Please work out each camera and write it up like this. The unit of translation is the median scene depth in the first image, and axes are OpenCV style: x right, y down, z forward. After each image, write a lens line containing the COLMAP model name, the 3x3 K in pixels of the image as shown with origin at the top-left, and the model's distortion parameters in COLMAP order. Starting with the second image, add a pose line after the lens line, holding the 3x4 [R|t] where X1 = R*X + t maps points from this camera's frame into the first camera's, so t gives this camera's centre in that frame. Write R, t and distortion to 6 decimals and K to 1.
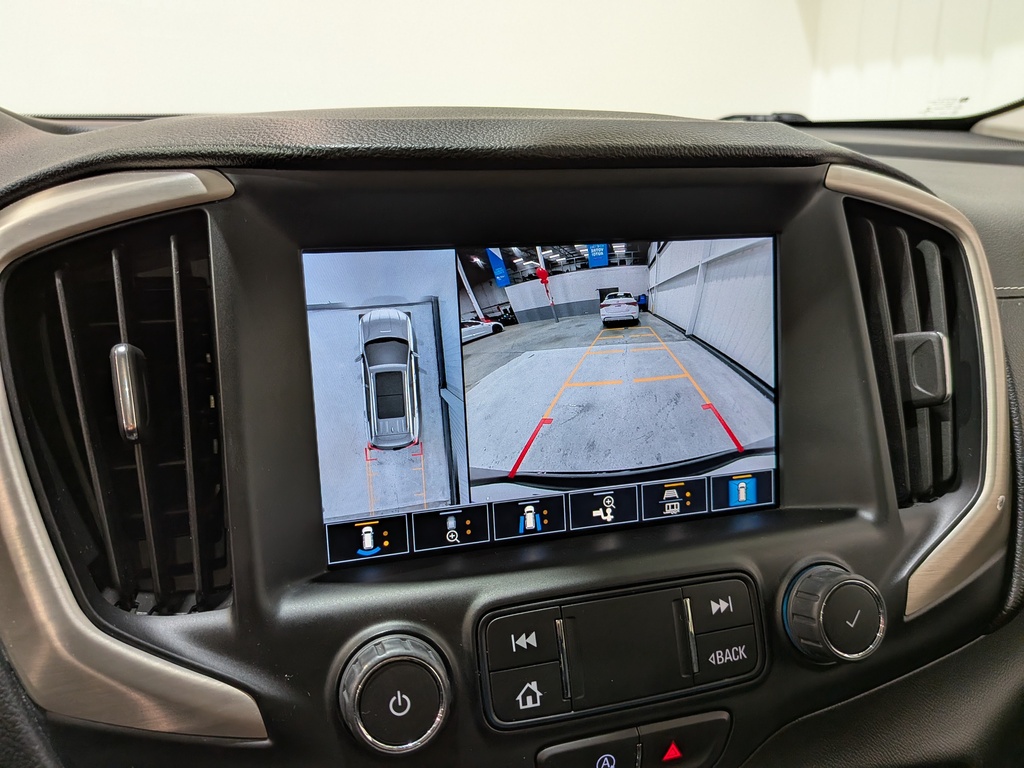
lens RADIAL K [[756.7, 0, 521.8], [0, 756.7, 375.5], [0, 0, 1]] dist [0.013952, -0.040118]
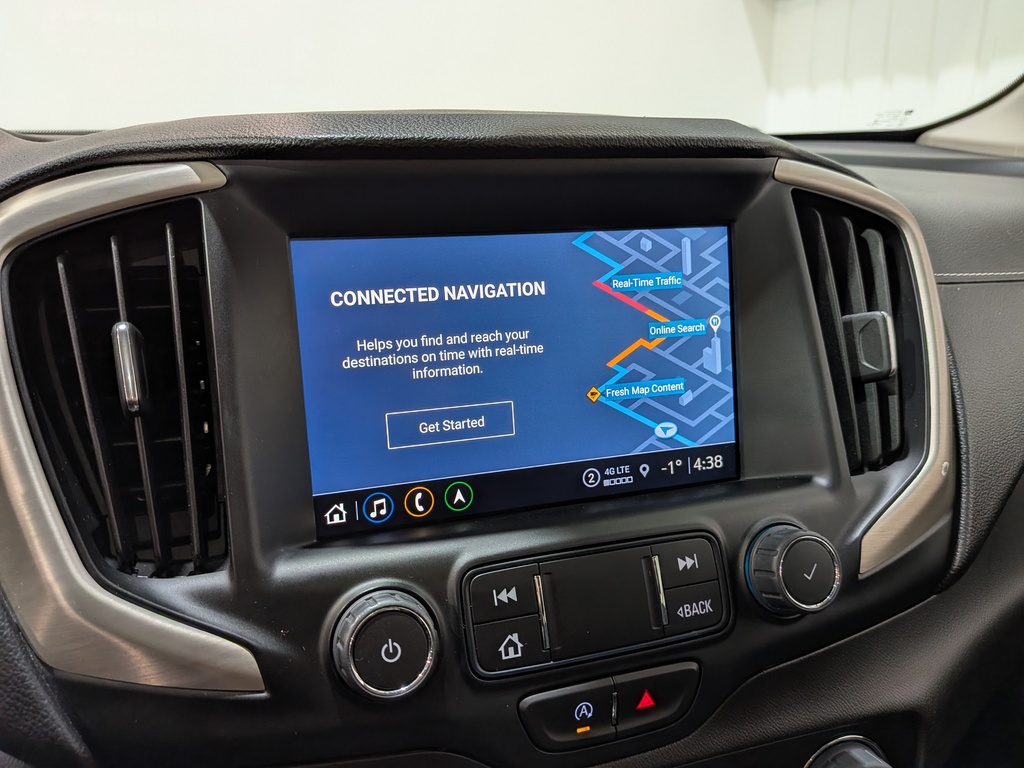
lens RADIAL K [[756.7, 0, 511.7], [0, 756.7, 378.9], [0, 0, 1]] dist [0.013952, -0.040118]
pose [[0.999356, -0.018058, 0.030995, -0.014417], [0.018869, 0.999482, -0.026069, 0.068351], [-0.030509, 0.026637, 0.999179, -0.070641]]
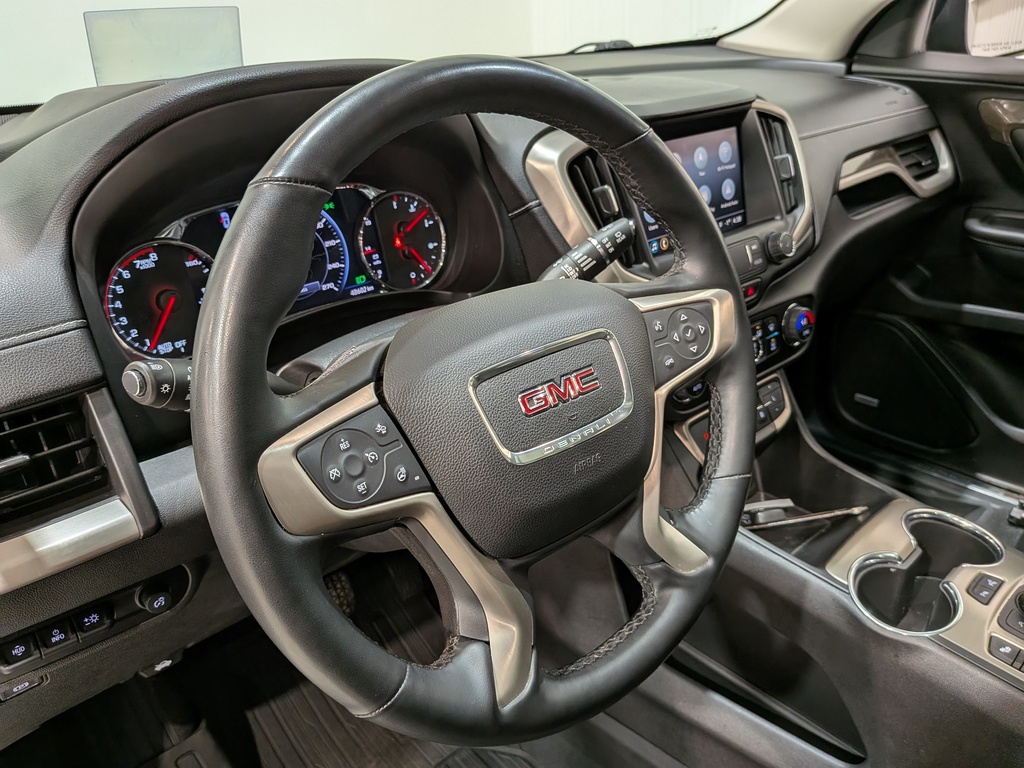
lens RADIAL K [[756.7, 0, 523.9], [0, 756.7, 370.4], [0, 0, 1]] dist [0.013952, -0.040118]
pose [[0.912935, -0.217554, 0.345282, -1.892552], [0.168071, 0.971410, 0.167676, 0.110744], [-0.371889, -0.095046, 0.923399, -1.690042]]
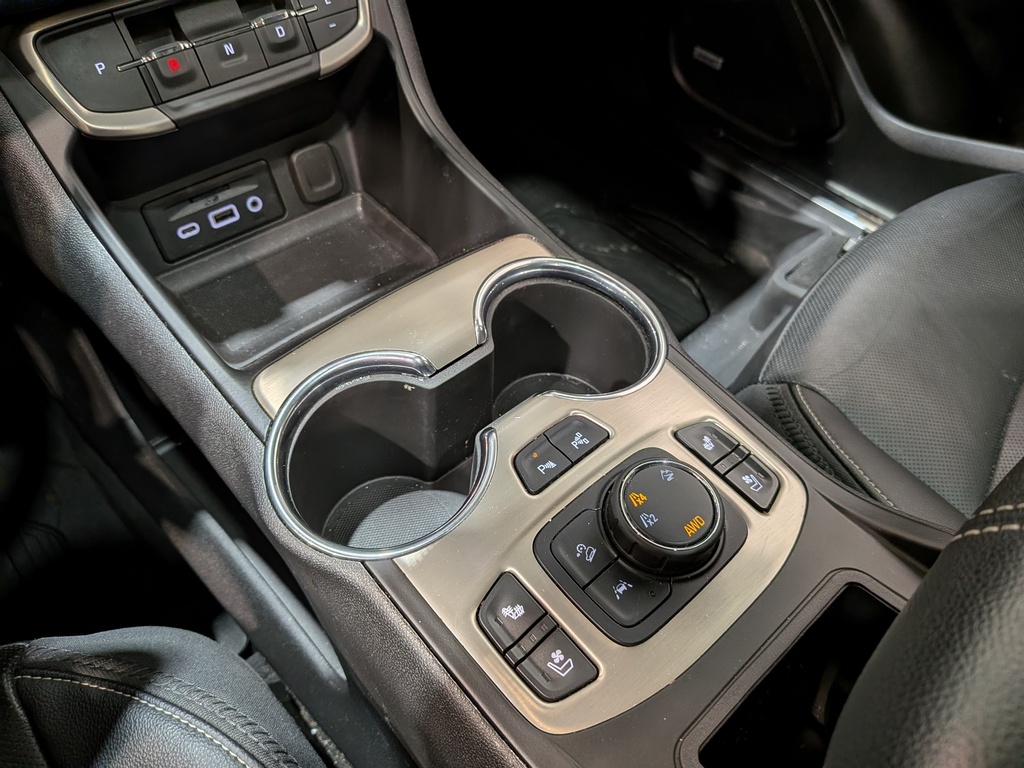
lens RADIAL K [[756.7, 0, 494.9], [0, 756.7, 357.2], [0, 0, 1]] dist [0.013952, -0.040118]
pose [[0.923397, -0.276006, 0.266757, 0.048344], [0.086899, 0.827230, 0.555103, 0.782307], [-0.373881, -0.489399, 0.787846, -0.721876]]
